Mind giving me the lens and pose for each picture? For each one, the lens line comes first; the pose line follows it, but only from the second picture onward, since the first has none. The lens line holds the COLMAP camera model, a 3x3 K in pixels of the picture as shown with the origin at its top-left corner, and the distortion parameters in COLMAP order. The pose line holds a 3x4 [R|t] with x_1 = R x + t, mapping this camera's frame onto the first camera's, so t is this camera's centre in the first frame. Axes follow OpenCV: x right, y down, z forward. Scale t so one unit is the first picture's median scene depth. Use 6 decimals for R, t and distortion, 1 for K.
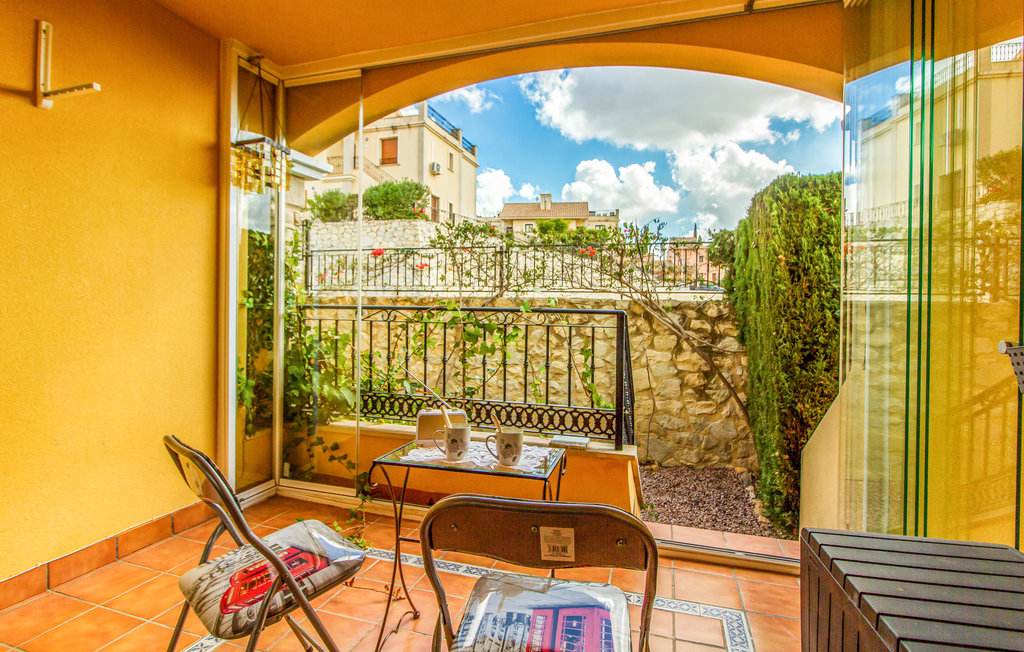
lens RADIAL K [[500.5, 0, 513.0], [0, 500.5, 310.2], [0, 0, 1]] dist [0.002592, 0.000192]
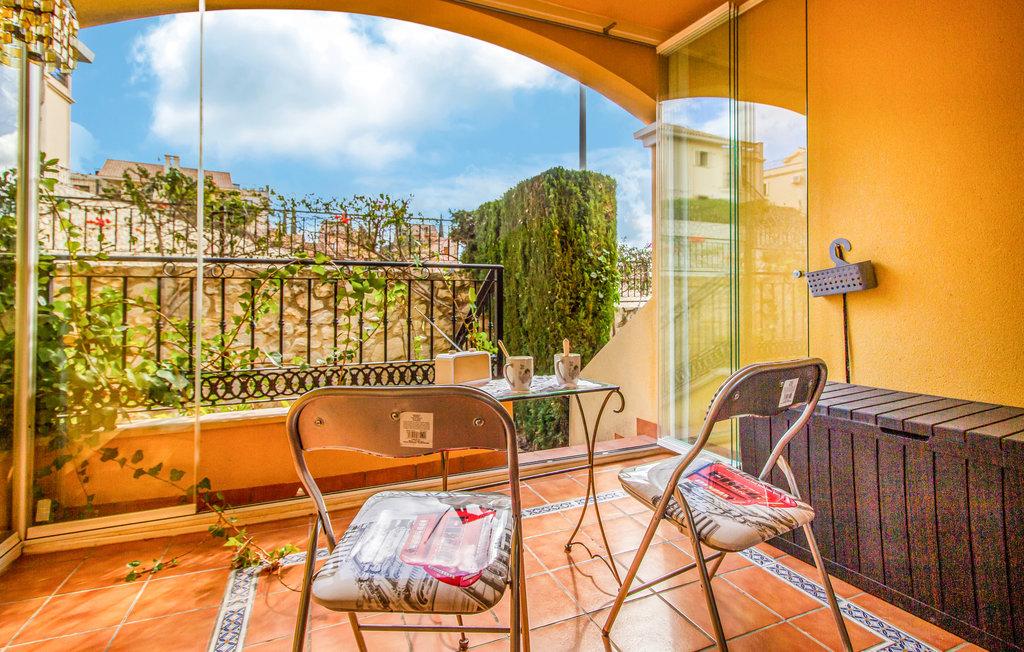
lens RADIAL K [[493.8, 0, 510.2], [0, 493.8, 288.2], [0, 0, 1]] dist [0.012212, 0.000035]
pose [[0.769328, -0.008056, 0.638804, -0.361783], [0.017569, 0.999809, -0.008551, 0.047786], [-0.638613, 0.017802, 0.769322, 0.118170]]
